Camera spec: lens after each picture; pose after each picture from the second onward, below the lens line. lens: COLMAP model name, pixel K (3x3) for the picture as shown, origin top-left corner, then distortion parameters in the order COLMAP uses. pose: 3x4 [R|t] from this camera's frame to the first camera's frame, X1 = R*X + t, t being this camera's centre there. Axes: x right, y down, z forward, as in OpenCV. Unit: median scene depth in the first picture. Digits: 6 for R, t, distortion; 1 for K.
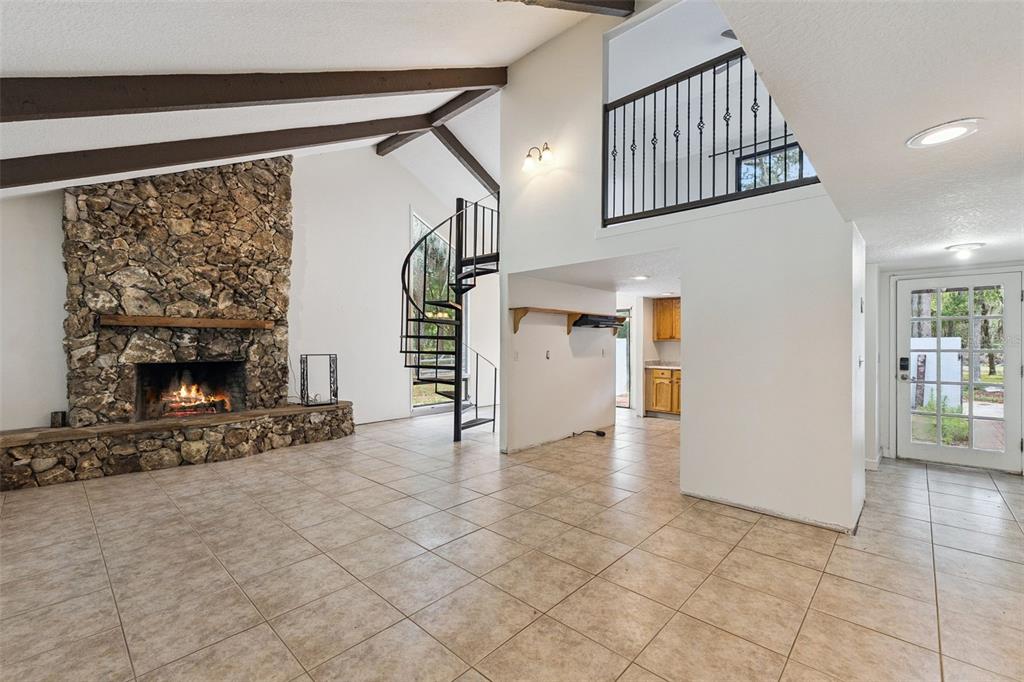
lens RADIAL K [[437.1, 0, 530.2], [0, 437.1, 342.4], [0, 0, 1]] dist [0.000803, 0.000325]
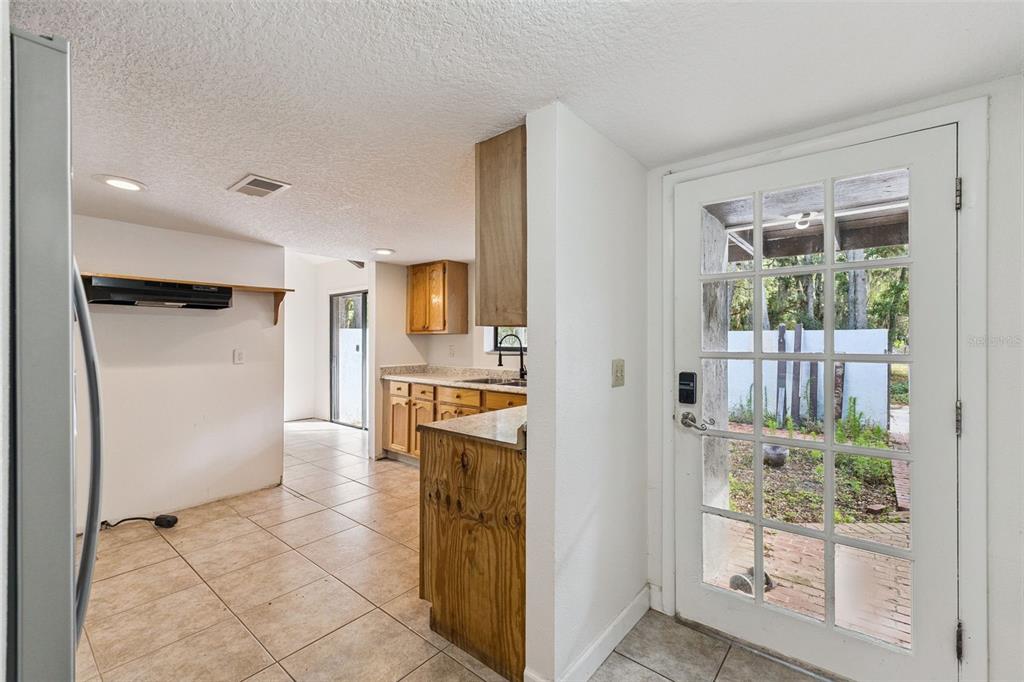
lens RADIAL K [[437.1, 0, 530.2], [0, 437.1, 342.4], [0, 0, 1]] dist [0.000803, 0.000325]
pose [[0.997979, -0.000994, 0.063542, 0.115930], [0.000145, 0.999911, 0.013357, 0.000049], [-0.063550, -0.013321, 0.997890, 0.103149]]
